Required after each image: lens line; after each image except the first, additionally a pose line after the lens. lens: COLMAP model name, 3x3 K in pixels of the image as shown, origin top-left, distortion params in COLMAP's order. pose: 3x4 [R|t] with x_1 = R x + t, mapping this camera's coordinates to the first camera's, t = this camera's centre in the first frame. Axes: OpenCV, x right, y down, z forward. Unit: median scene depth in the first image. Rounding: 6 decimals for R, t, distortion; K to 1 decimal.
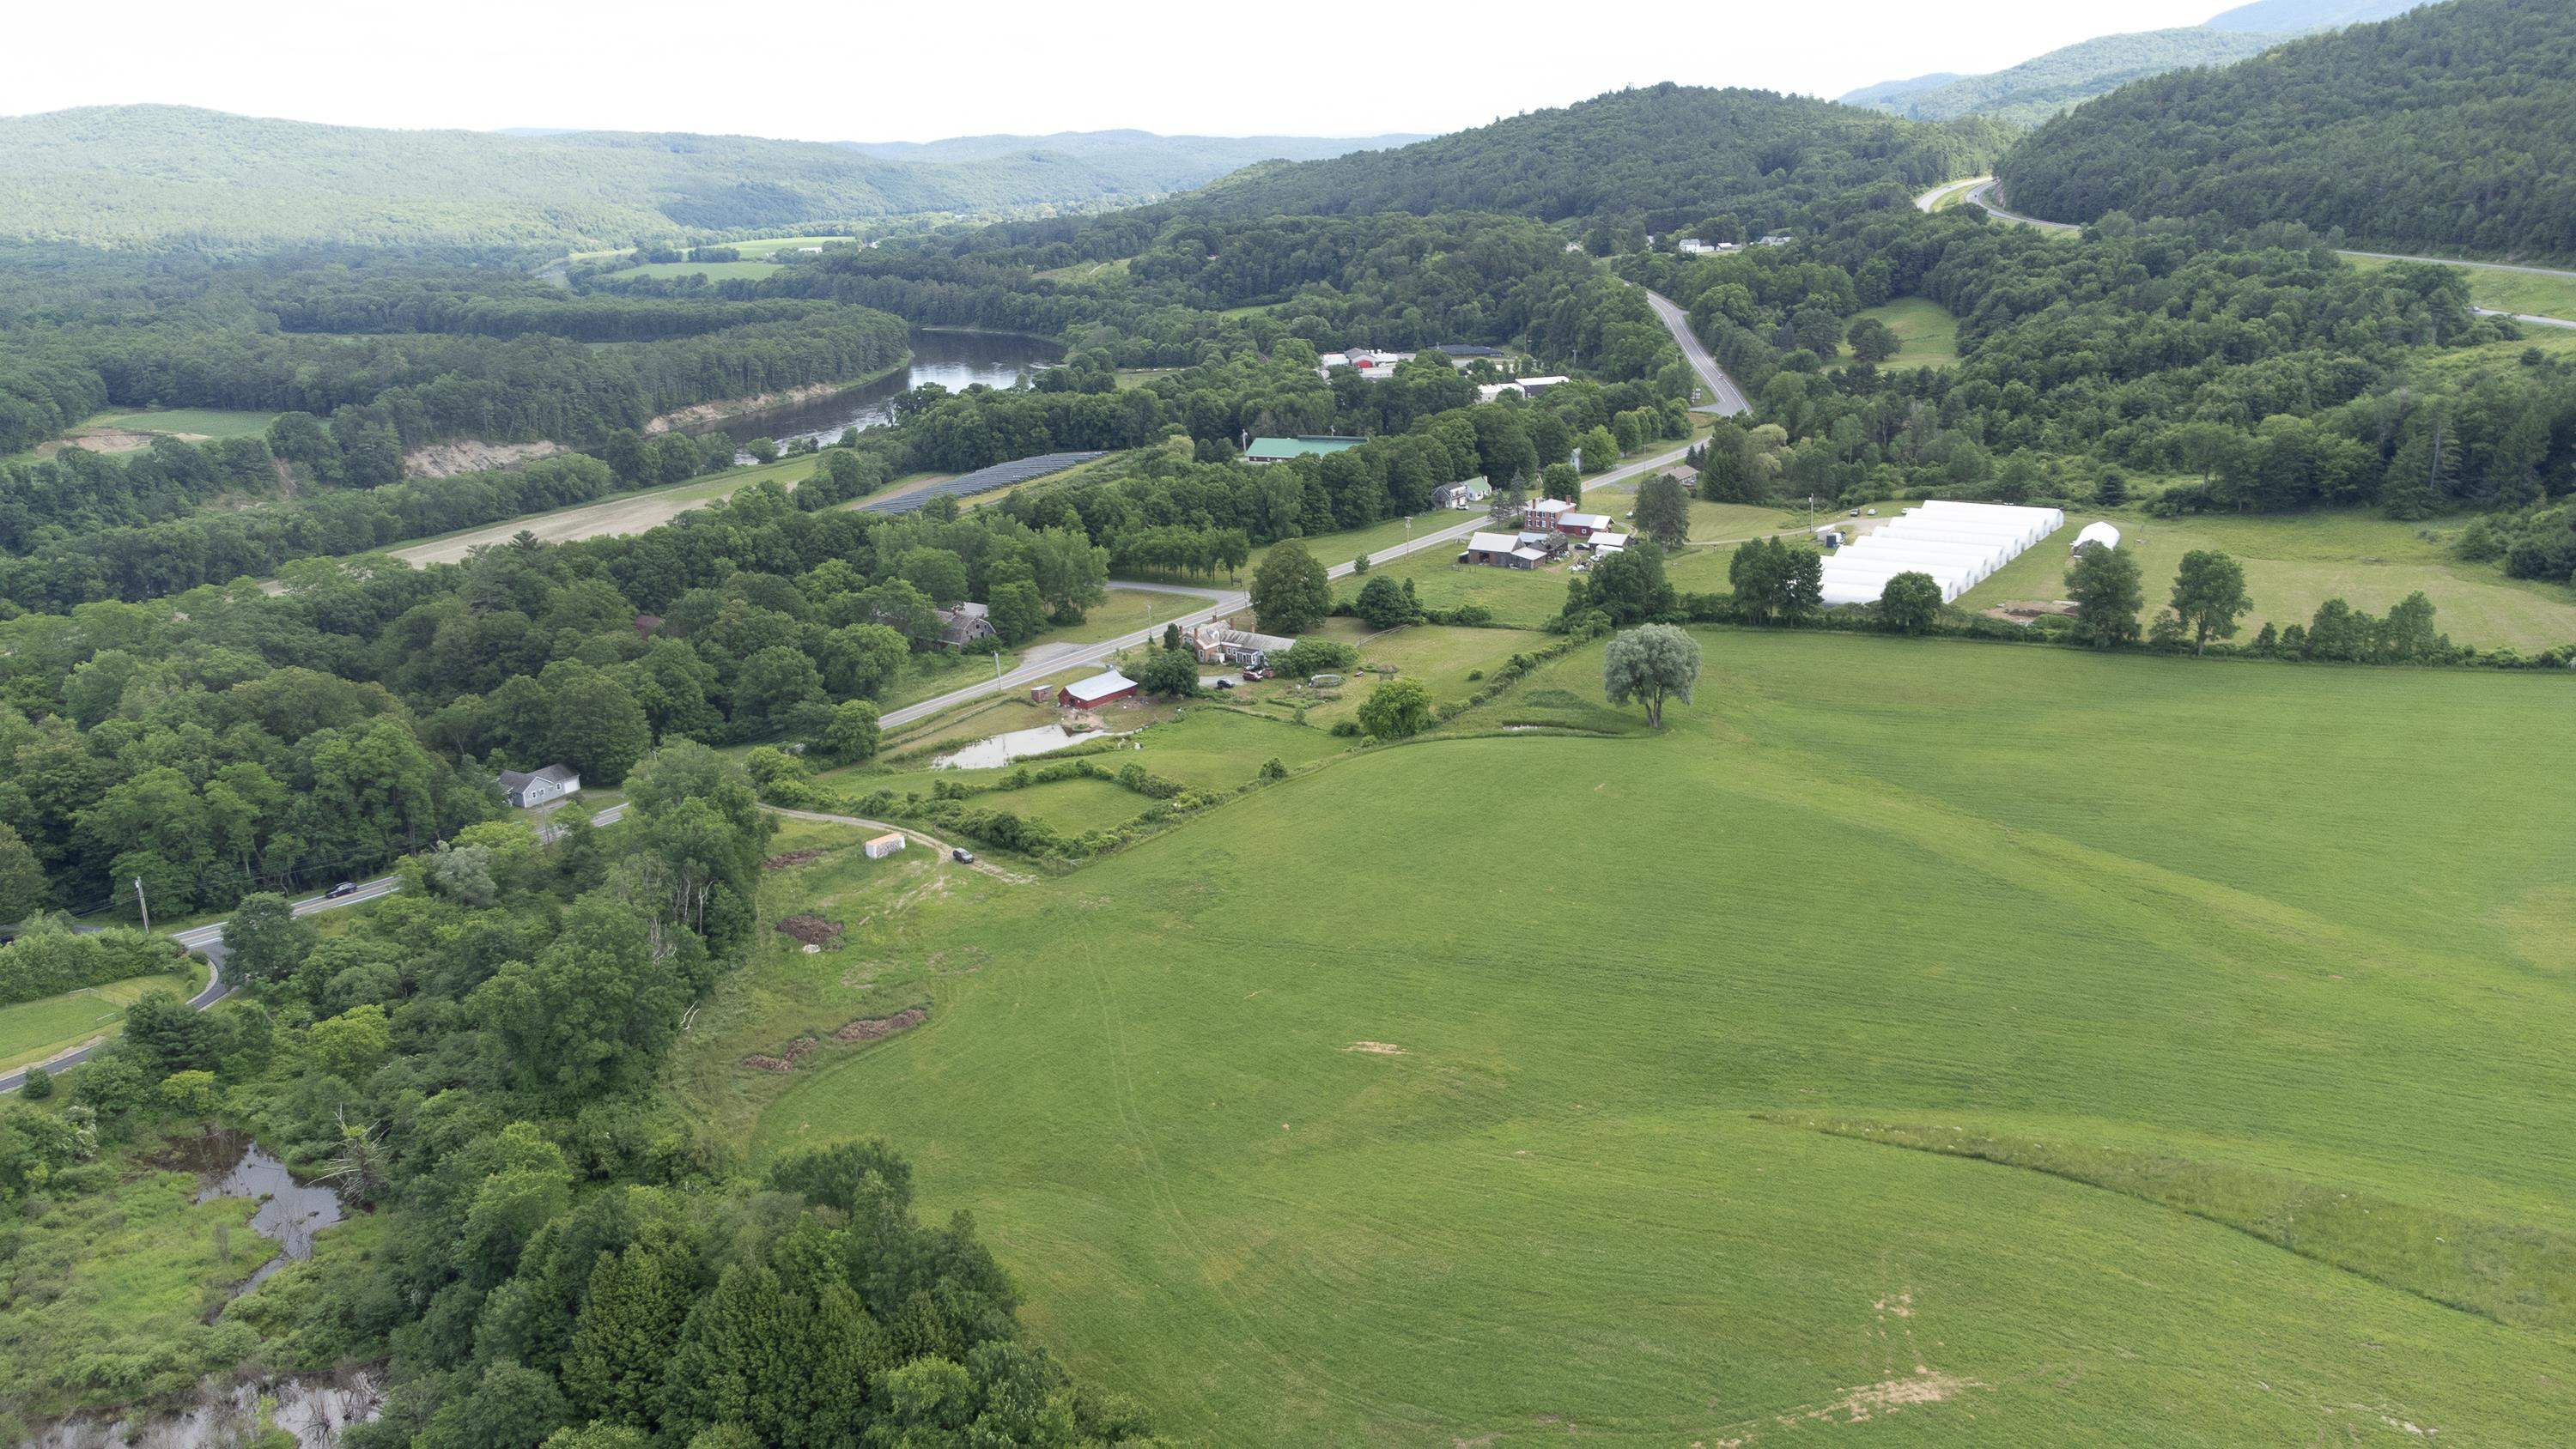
lens RADIAL K [[1970.1, 0, 1266.7], [0, 1970.1, 686.2], [0, 0, 1]] dist [0.003177, 0.057786]
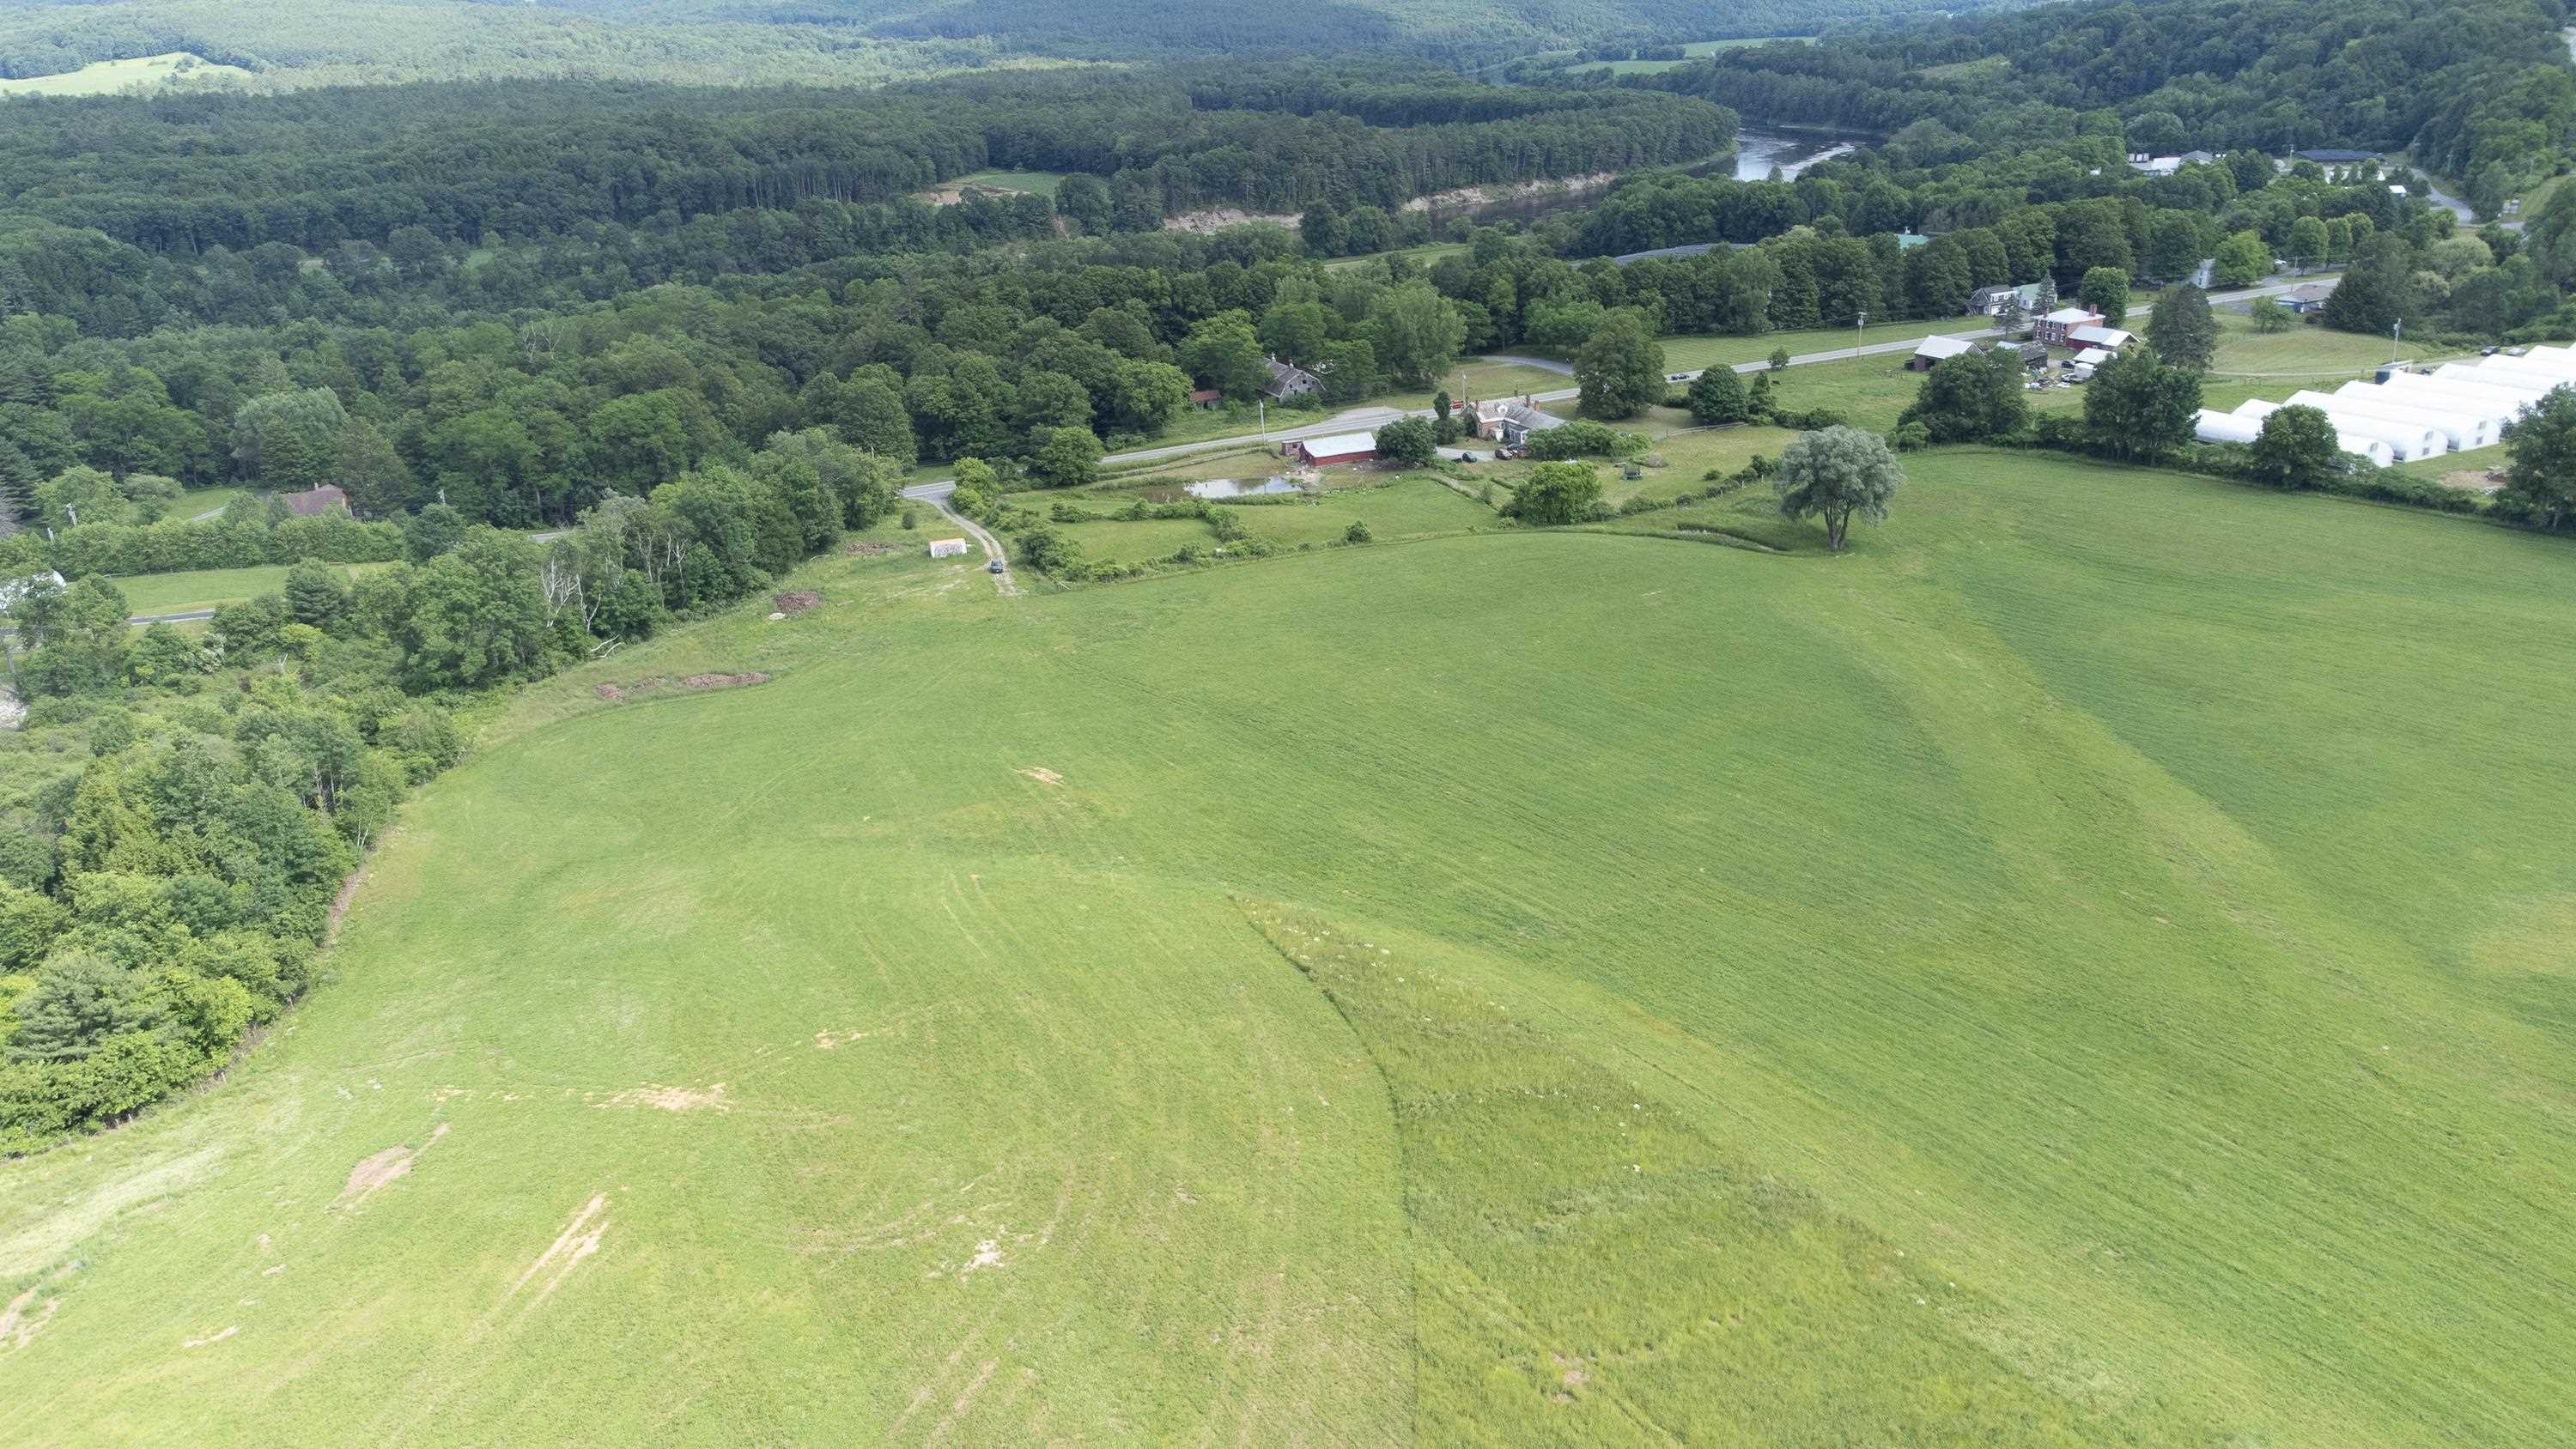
lens RADIAL K [[1970.1, 0, 1248.3], [0, 1970.1, 699.3], [0, 0, 1]] dist [0.003177, 0.057786]
pose [[0.868640, 0.164685, -0.467272, 0.273540], [-0.119211, 0.984904, 0.125510, 0.005620], [0.480888, -0.053319, 0.875159, 0.090771]]
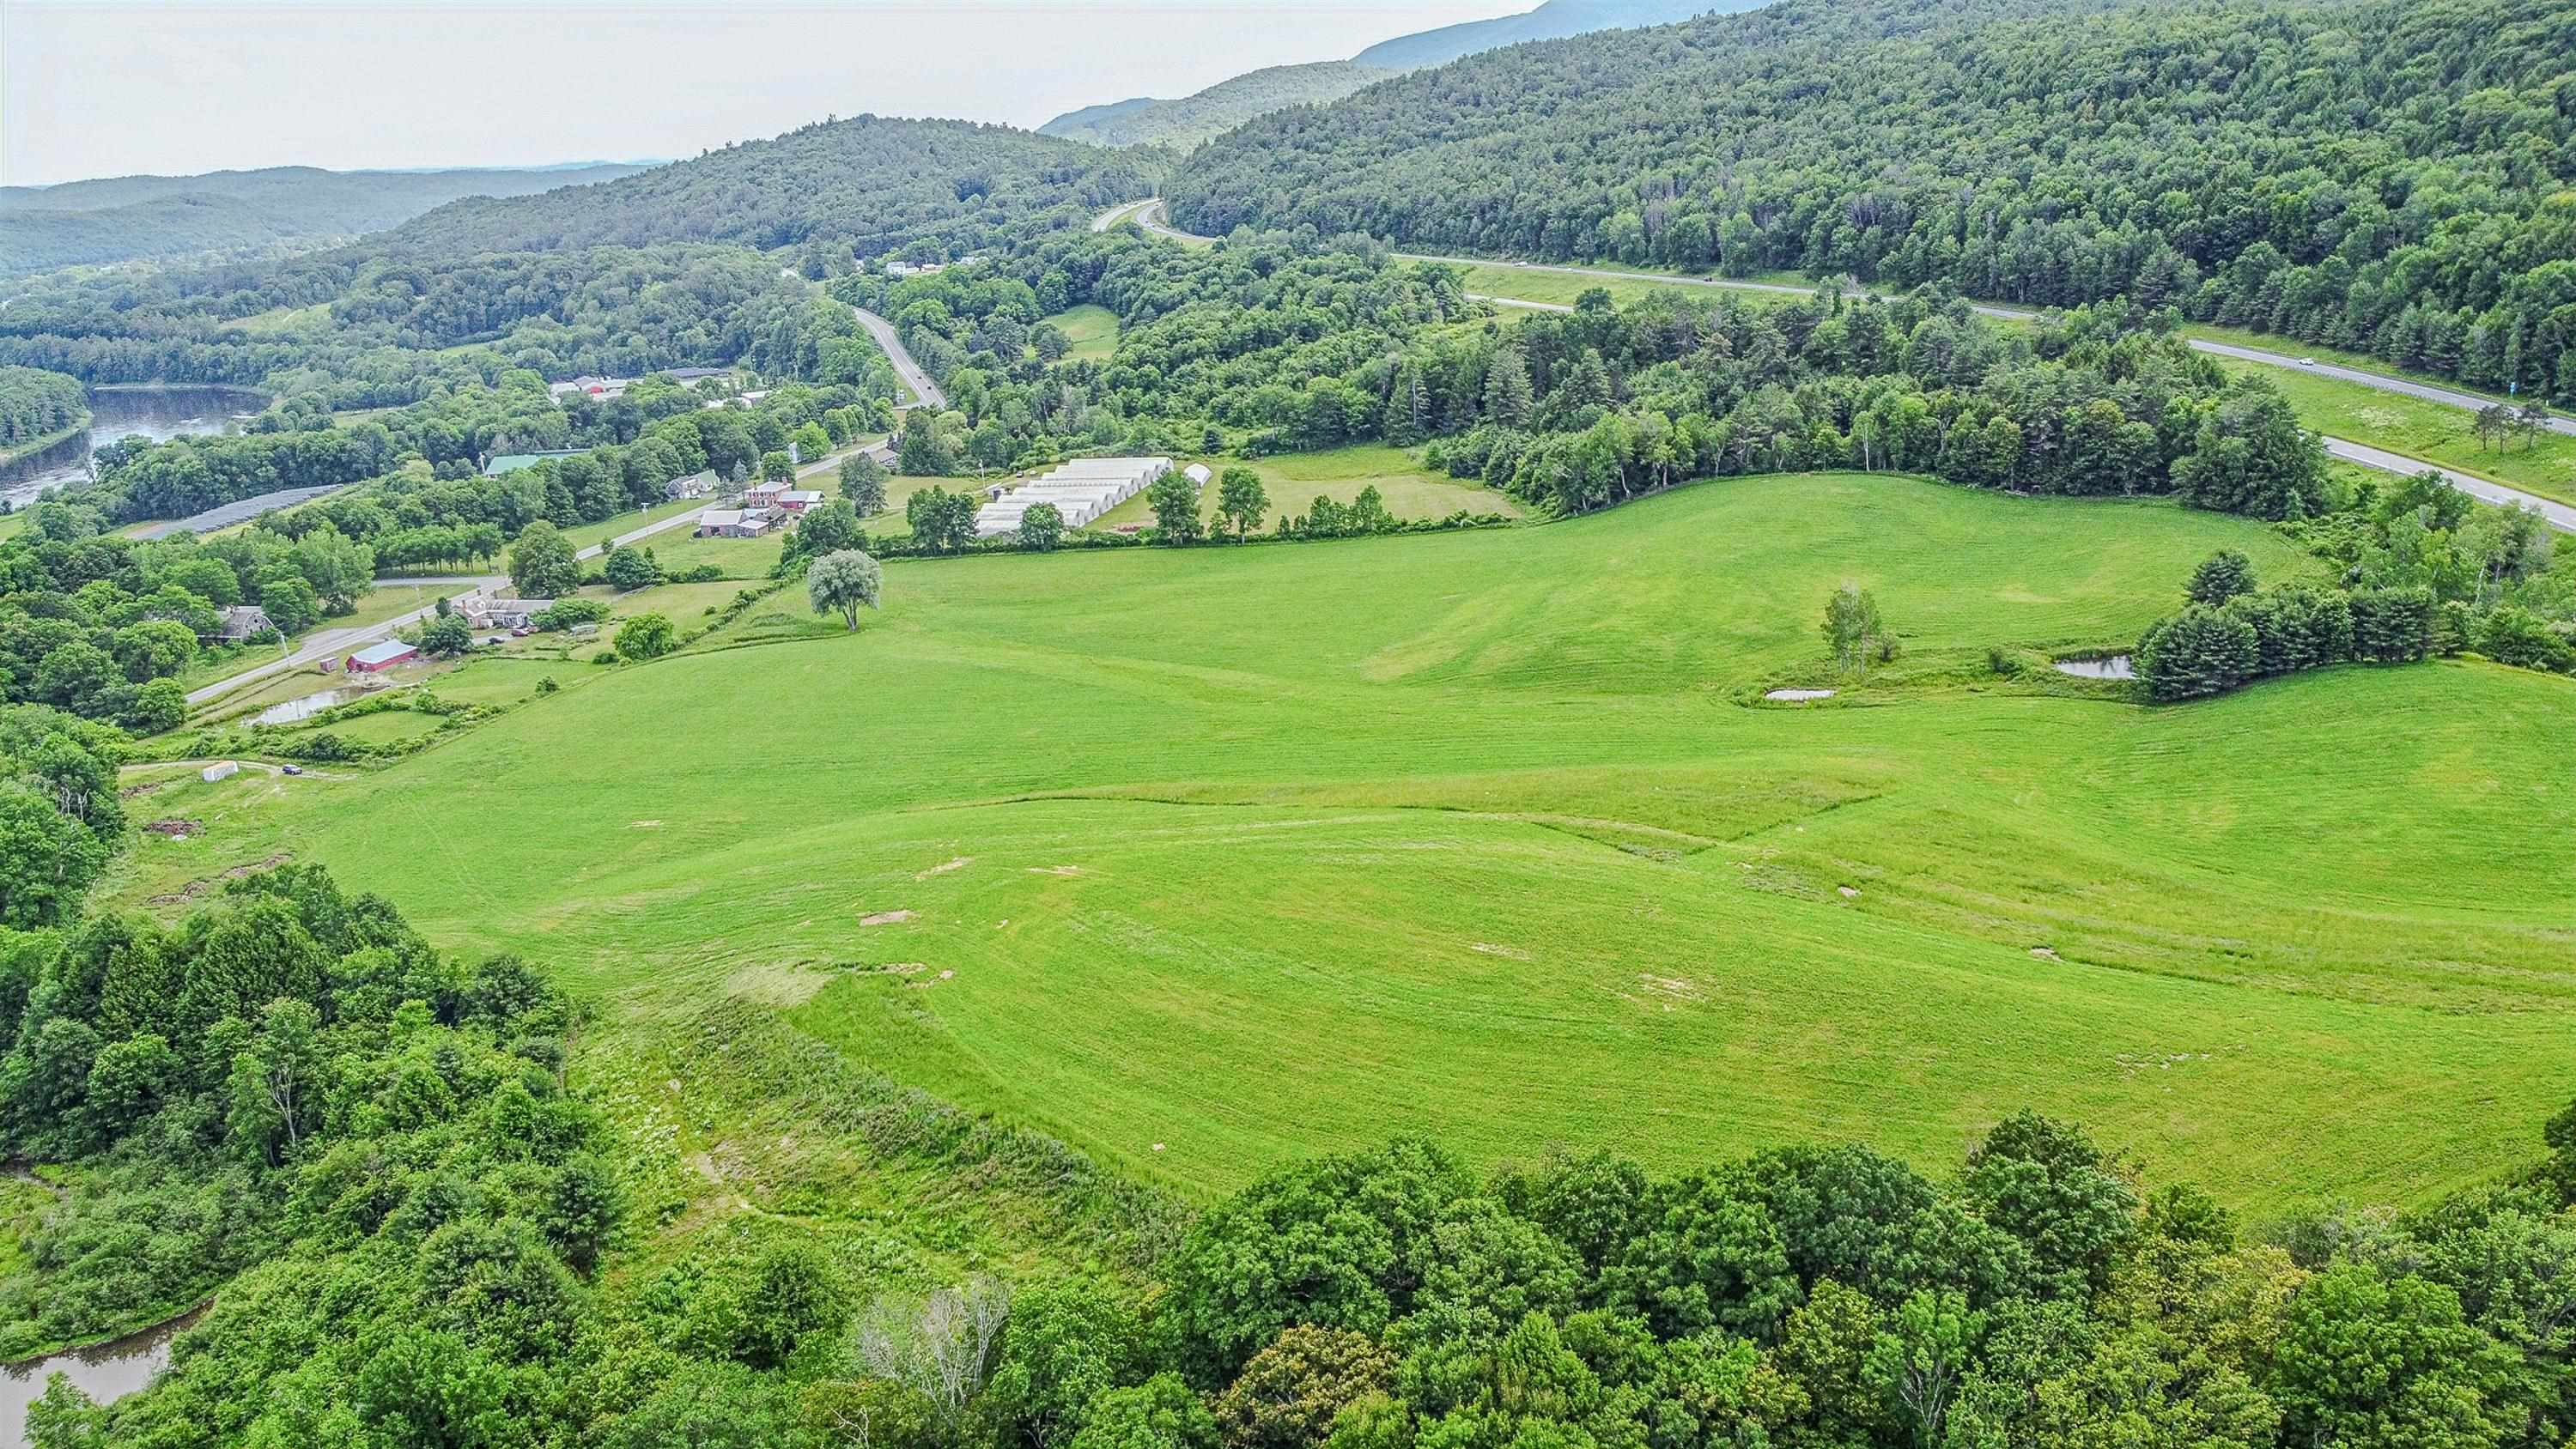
lens RADIAL K [[1970.1, 0, 1304.4], [0, 1970.1, 791.6], [0, 0, 1]] dist [0.003177, 0.057786]
pose [[0.925965, -0.129092, 0.354857, -0.003067], [0.116105, 0.991557, 0.057748, 0.061386], [-0.359316, -0.012272, 0.933135, -0.235154]]
